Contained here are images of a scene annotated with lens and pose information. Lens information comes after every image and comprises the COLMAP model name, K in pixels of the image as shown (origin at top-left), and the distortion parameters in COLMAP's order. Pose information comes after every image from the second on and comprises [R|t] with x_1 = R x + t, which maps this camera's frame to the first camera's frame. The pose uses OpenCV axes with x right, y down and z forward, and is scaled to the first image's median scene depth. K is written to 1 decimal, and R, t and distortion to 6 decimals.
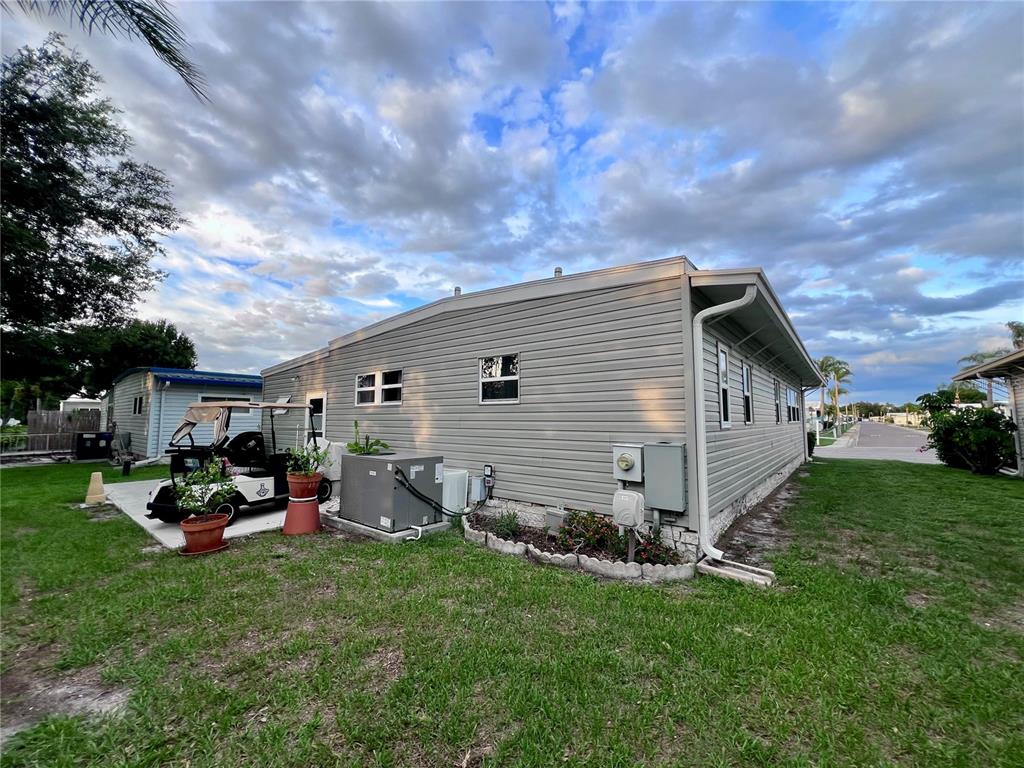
lens RADIAL K [[410.8, 0, 512.0], [0, 410.8, 384.0], [0, 0, 1]] dist [0.001025, 0.000024]
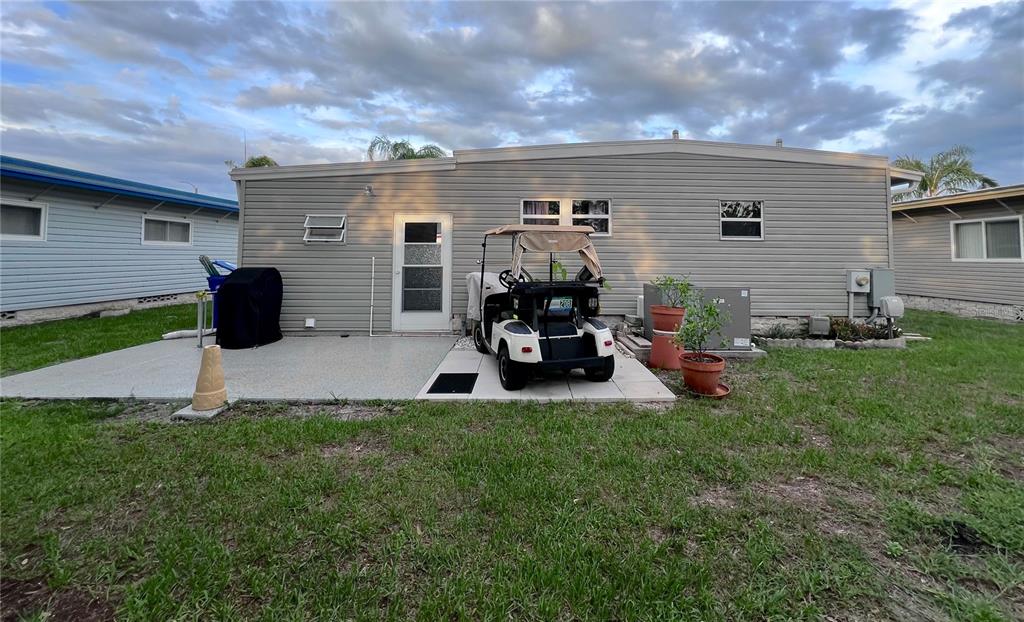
lens RADIAL K [[412.8, 0, 511.2], [0, 412.8, 233.3], [0, 0, 1]] dist [-0.001859, 0.000076]
pose [[0.774929, 0.040679, 0.630738, -0.847687], [-0.063662, 0.997875, 0.013859, 0.035070], [-0.628834, -0.050894, 0.775872, 0.299961]]
